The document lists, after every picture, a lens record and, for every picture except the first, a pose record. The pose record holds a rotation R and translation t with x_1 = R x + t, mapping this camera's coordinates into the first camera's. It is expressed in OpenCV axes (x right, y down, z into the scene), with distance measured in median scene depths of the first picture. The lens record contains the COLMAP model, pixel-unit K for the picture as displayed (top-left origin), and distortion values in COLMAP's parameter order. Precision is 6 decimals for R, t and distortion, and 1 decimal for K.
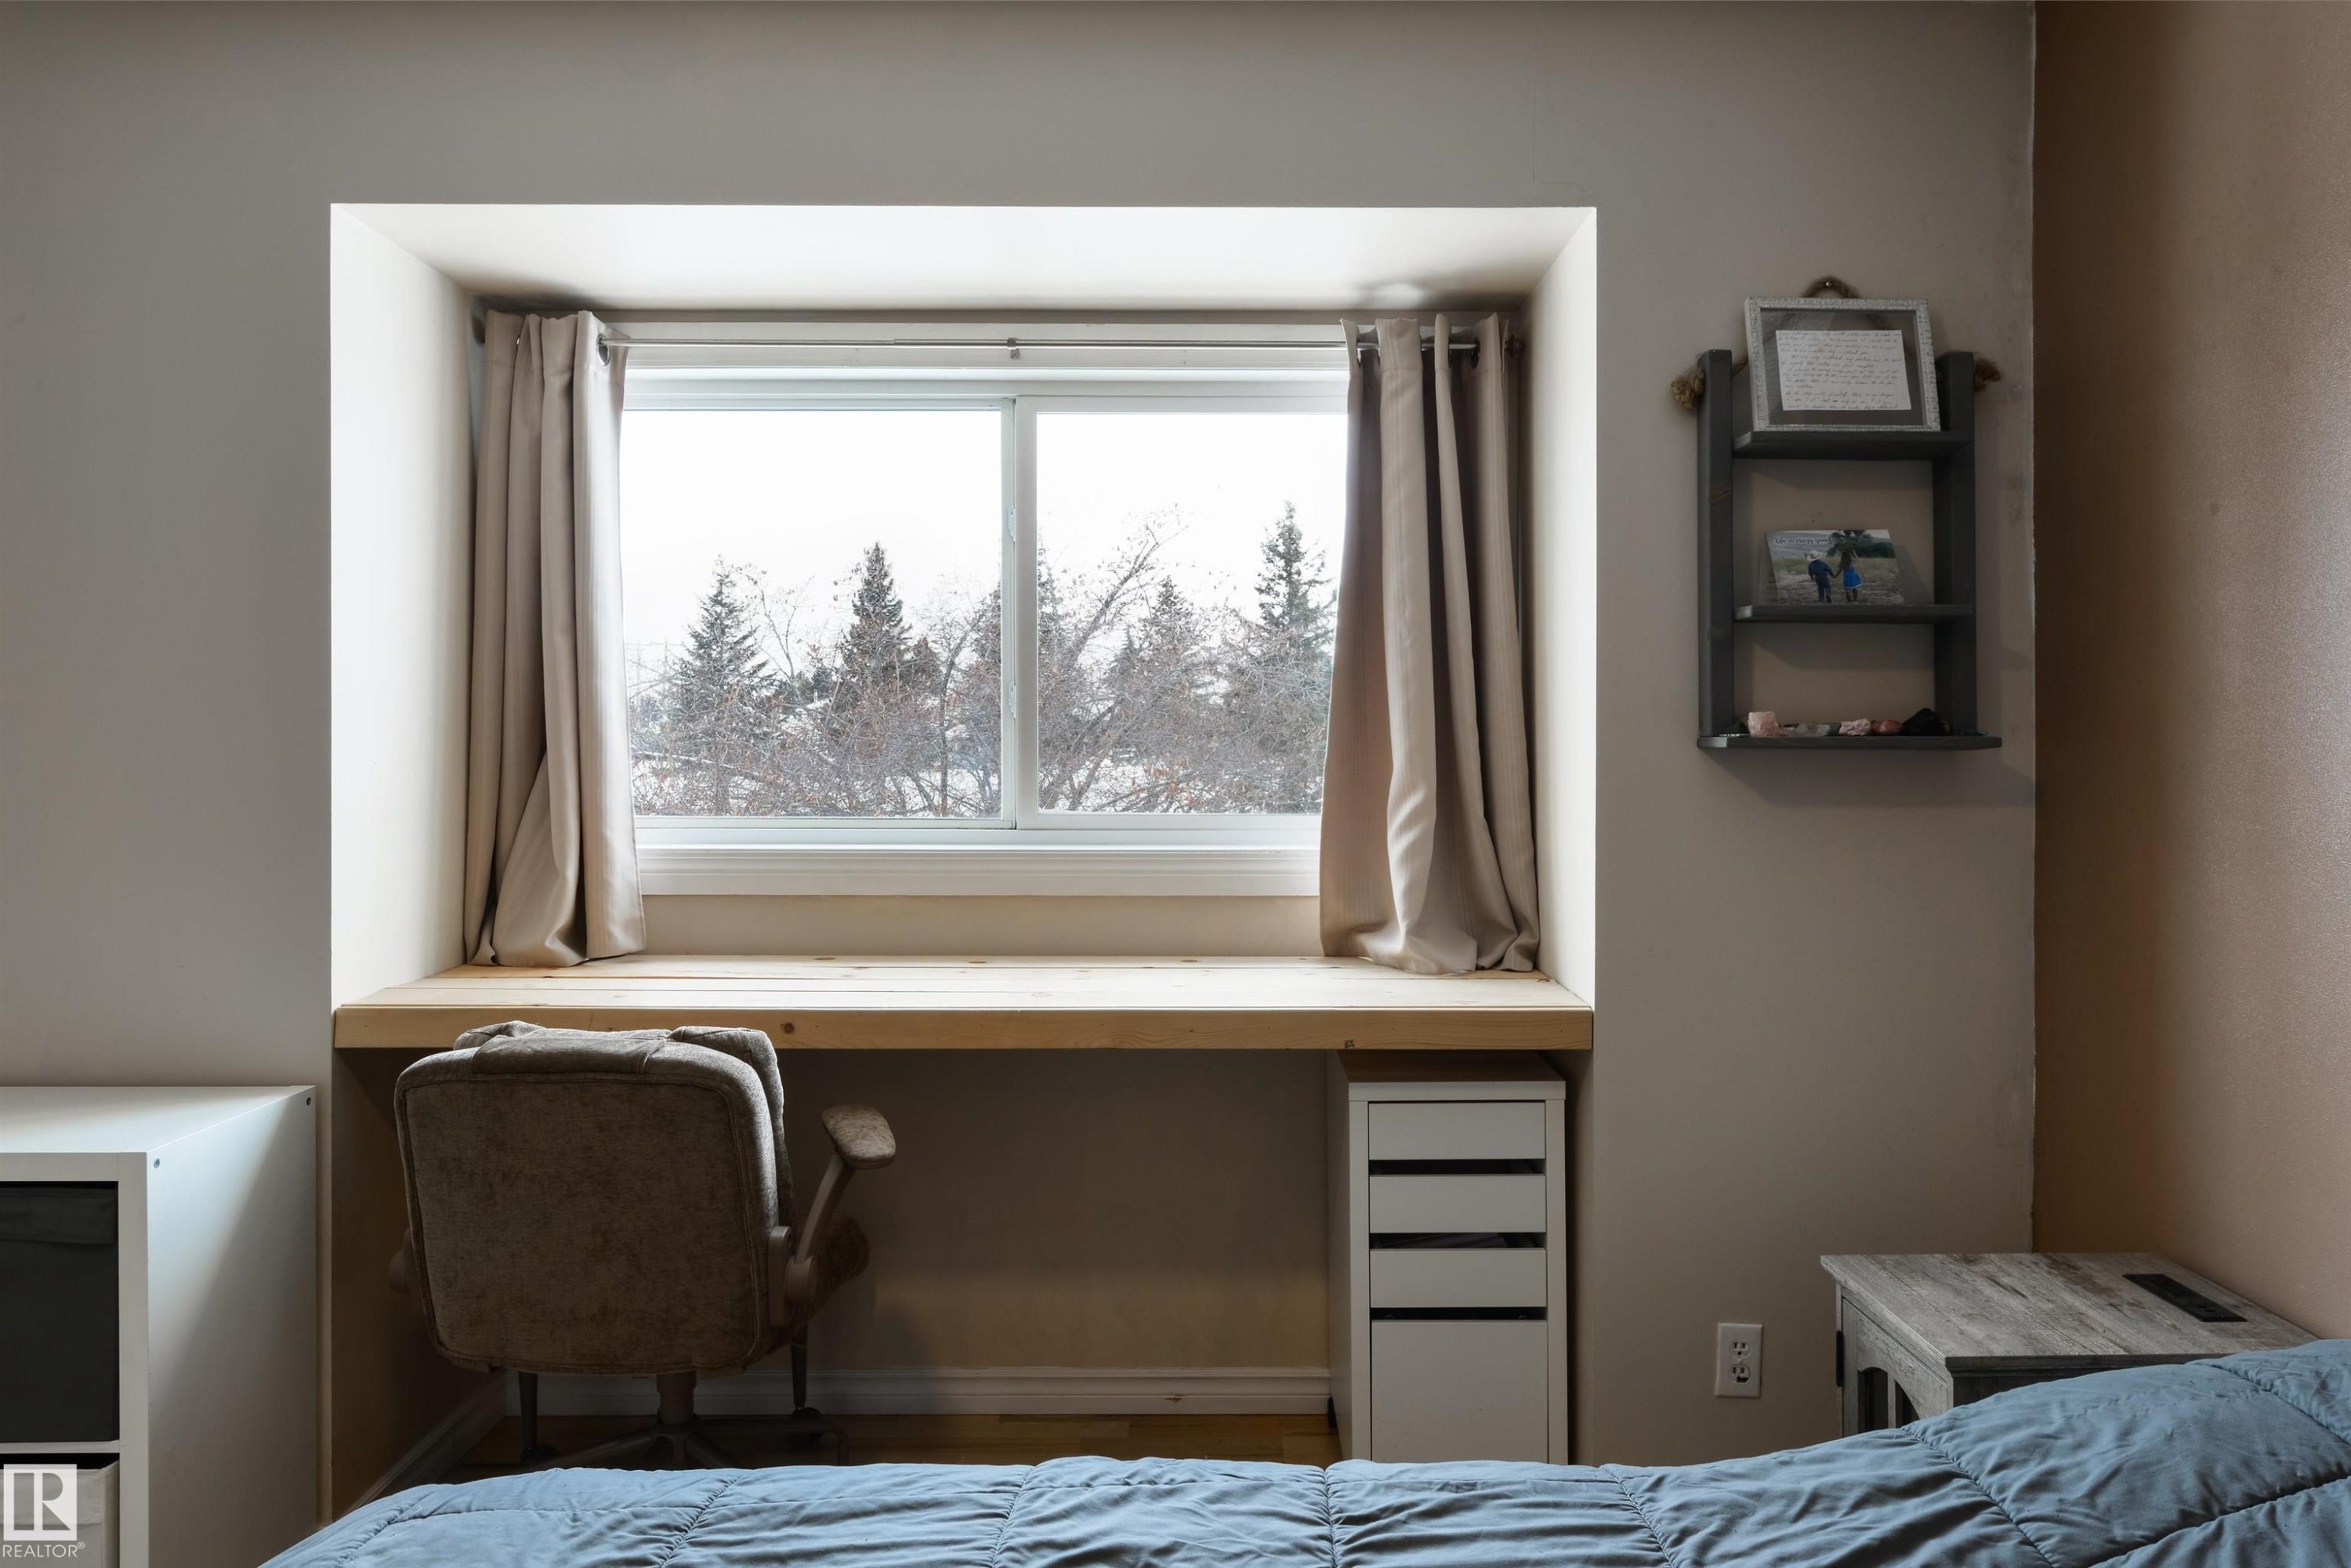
lens RADIAL K [[1607.7, 0, 1199.1], [0, 1607.7, 741.9], [0, 0, 1]] dist [-0.000018, 0.001938]
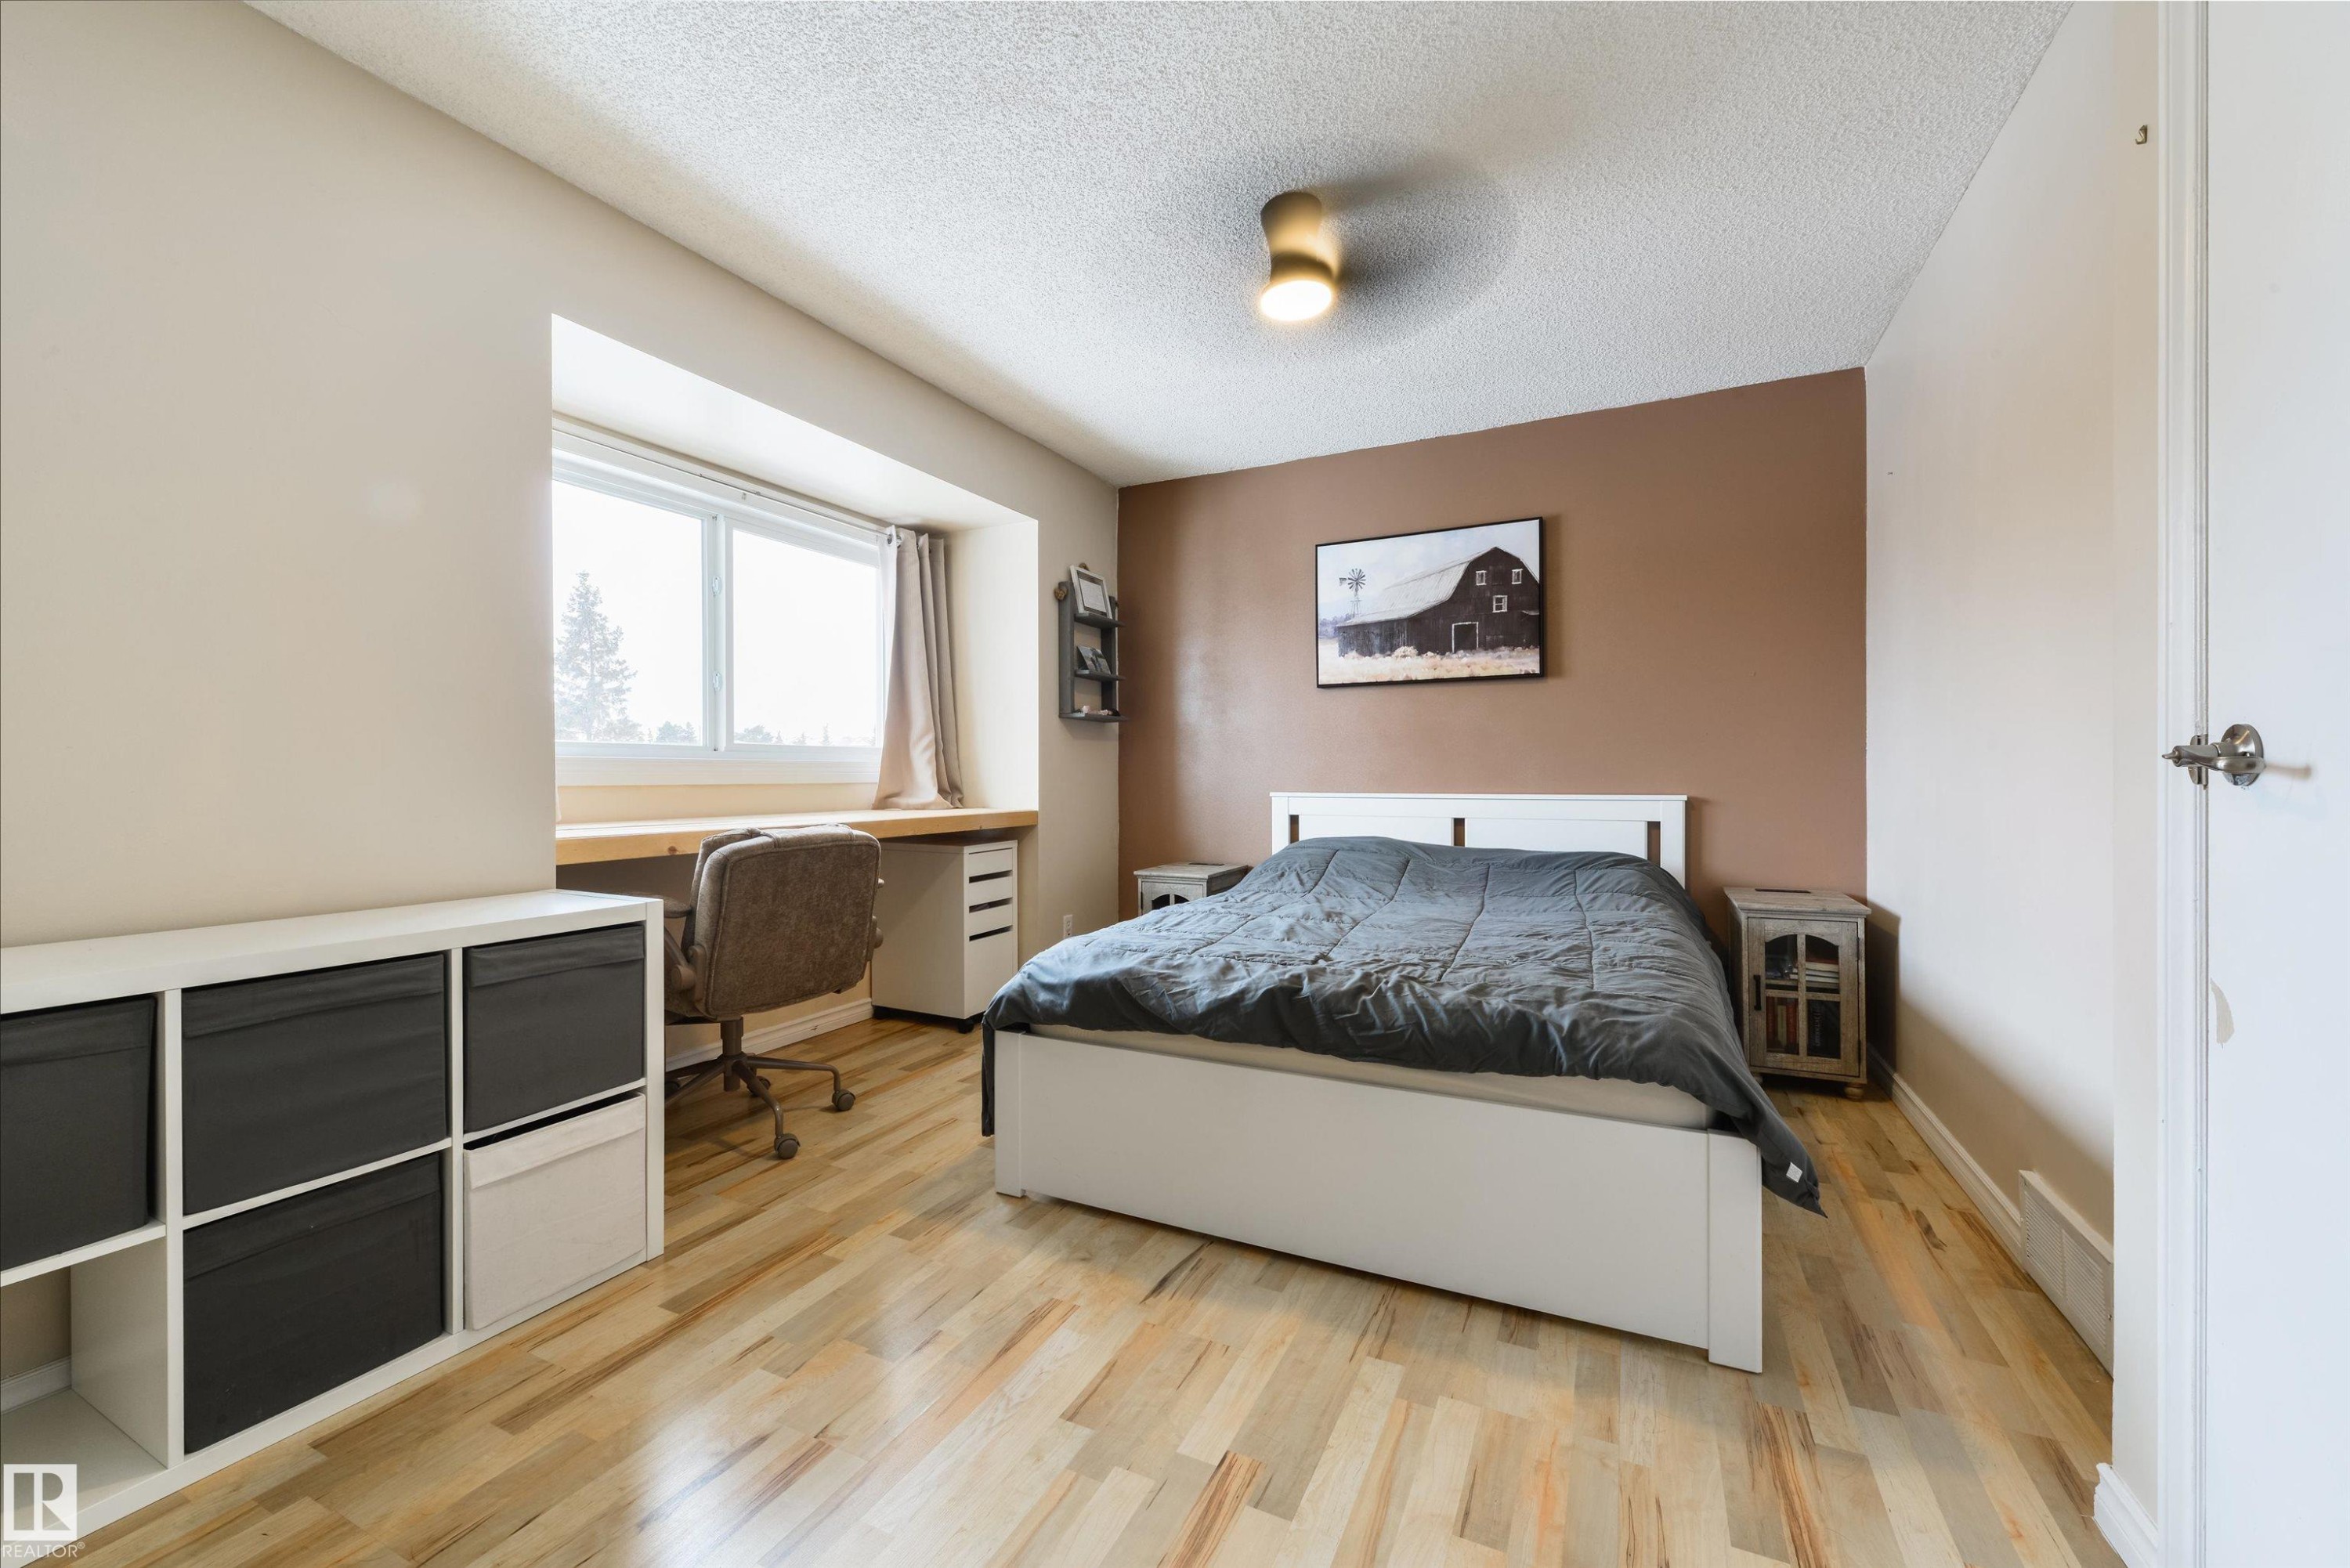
lens RADIAL K [[918.4, 0, 1187.8], [0, 918.4, 775.4], [0, 0, 1]] dist [0.003475, -0.002185]
pose [[0.435511, -0.002807, 0.900179, -1.066437], [0.000067, 0.999995, 0.003085, 0.101476], [-0.900183, -0.001283, 0.435510, 0.075702]]
